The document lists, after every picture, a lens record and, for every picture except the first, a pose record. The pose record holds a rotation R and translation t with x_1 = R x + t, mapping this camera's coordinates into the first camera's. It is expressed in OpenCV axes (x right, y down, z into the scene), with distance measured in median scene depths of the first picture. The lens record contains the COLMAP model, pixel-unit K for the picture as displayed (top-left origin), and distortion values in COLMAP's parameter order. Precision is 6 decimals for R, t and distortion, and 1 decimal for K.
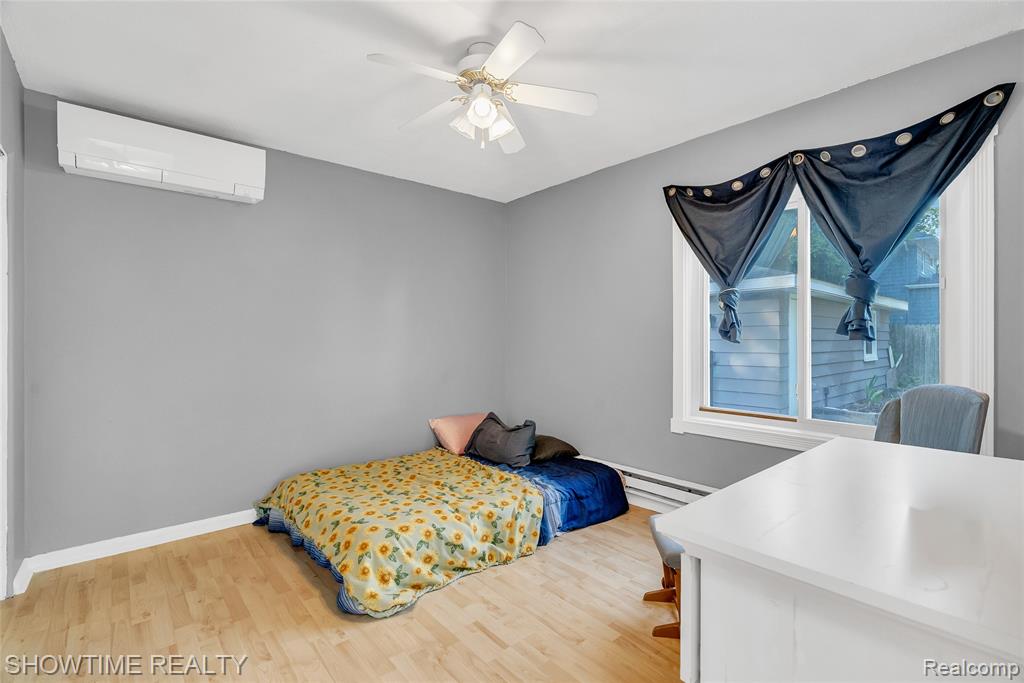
lens RADIAL K [[464.5, 0, 511.4], [0, 464.5, 340.5], [0, 0, 1]] dist [-0.011292, 0.003740]
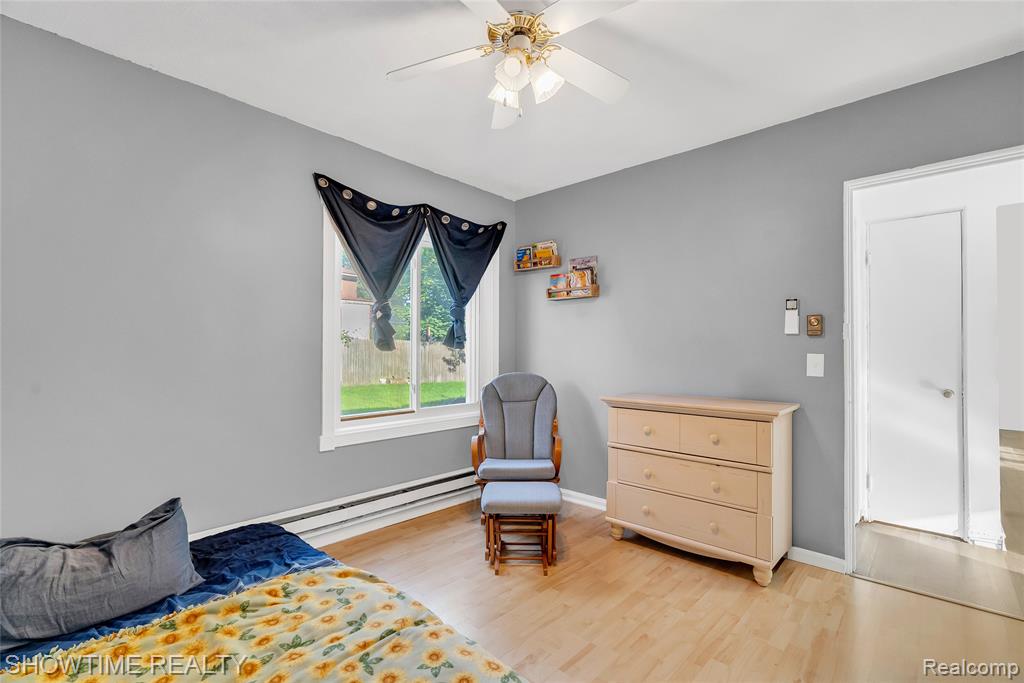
lens RADIAL K [[464.5, 0, 511.2], [0, 464.5, 347.4], [0, 0, 1]] dist [-0.011292, 0.003740]
pose [[-0.117462, 0.005945, 0.993060, -0.633003], [-0.001583, 0.999980, -0.006174, 0.002447], [-0.993076, -0.002297, -0.117450, 0.807822]]
